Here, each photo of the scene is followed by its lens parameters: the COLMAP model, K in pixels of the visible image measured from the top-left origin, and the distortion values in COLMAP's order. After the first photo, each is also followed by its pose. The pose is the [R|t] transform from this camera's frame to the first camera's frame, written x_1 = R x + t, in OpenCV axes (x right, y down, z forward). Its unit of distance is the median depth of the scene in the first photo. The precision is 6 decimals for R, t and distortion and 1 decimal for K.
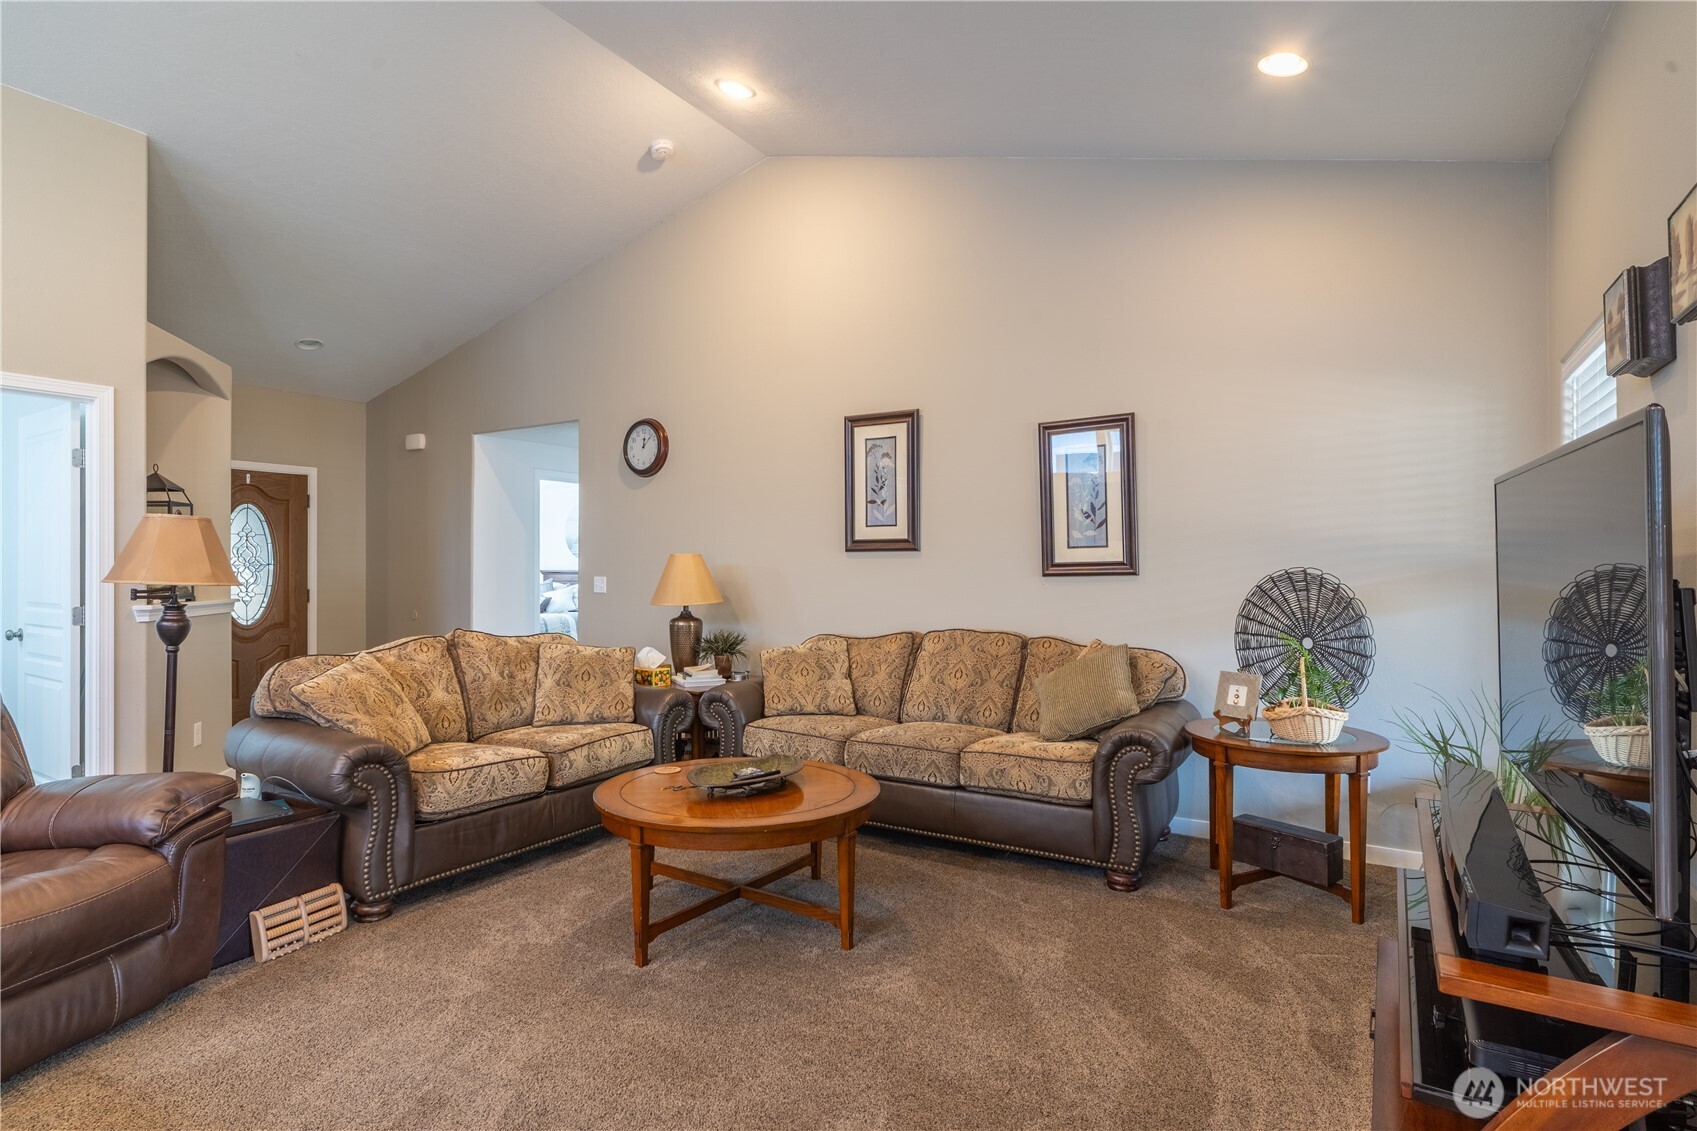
lens RADIAL K [[915.2, 0, 839.3], [0, 915.2, 574.0], [0, 0, 1]] dist [-0.006882, -0.000442]
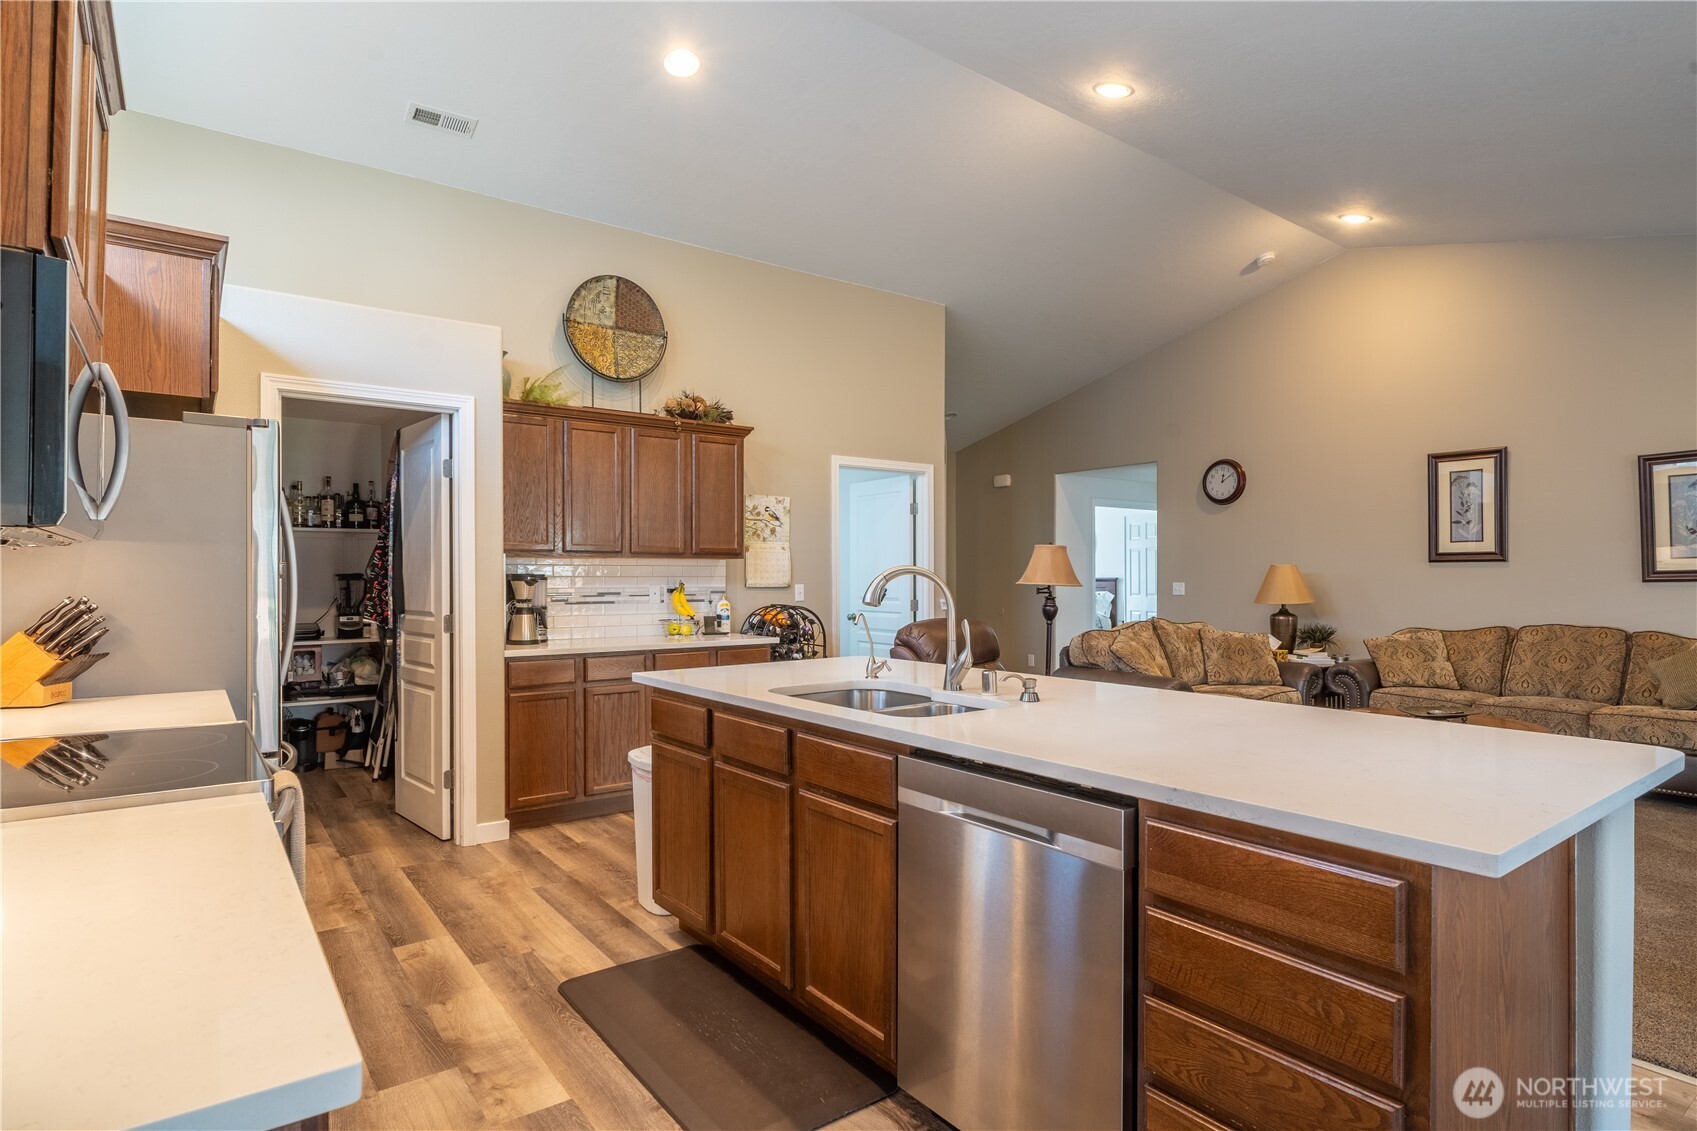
lens RADIAL K [[907.8, 0, 849.6], [0, 907.8, 579.0], [0, 0, 1]] dist [0.001735, 0.000749]
pose [[0.926951, -0.000226, -0.375183, -0.282381], [-0.000920, 0.999995, -0.002875, 0.002940], [0.375182, 0.003010, 0.926946, -0.480747]]
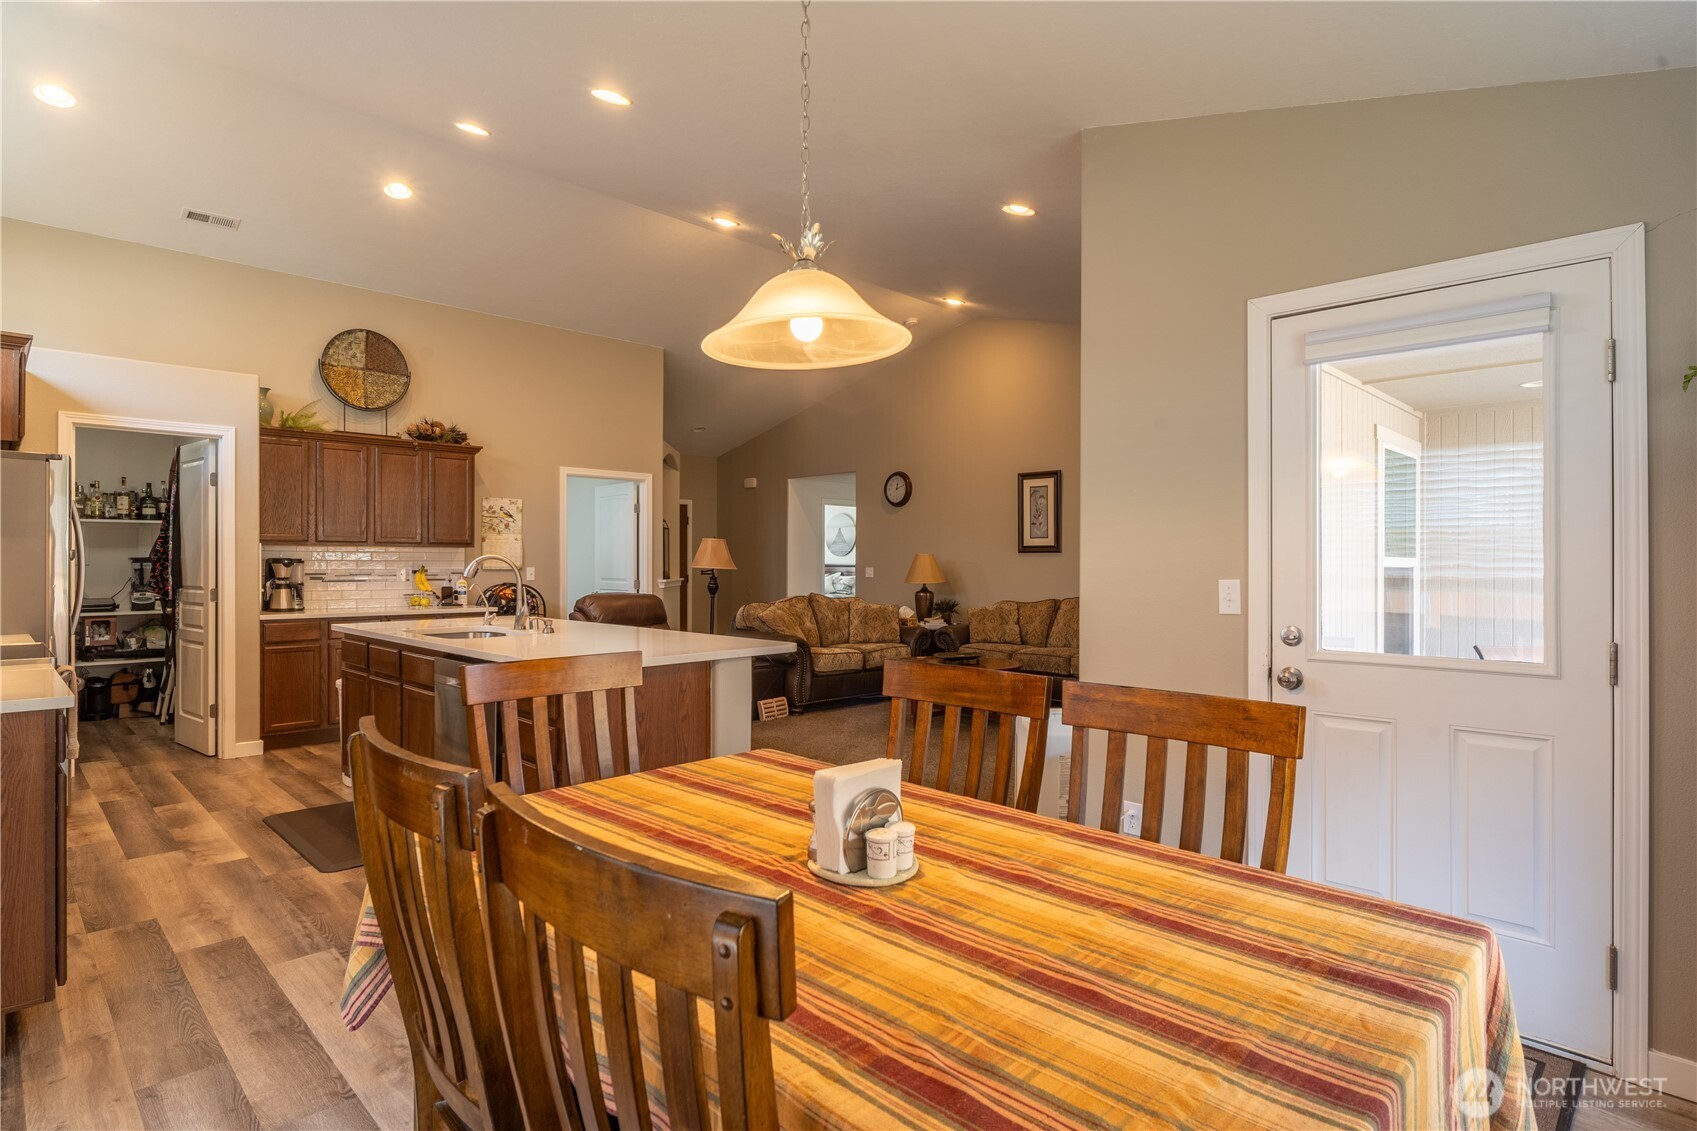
lens RADIAL K [[873.2, 0, 833.5], [0, 873.2, 565.1], [0, 0, 1]] dist [0.000228, -0.000907]
pose [[0.971188, 0.002961, -0.238297, 0.064899], [-0.003867, 0.999987, -0.003333, 0.005618], [0.238284, 0.004158, 0.971187, -0.712084]]
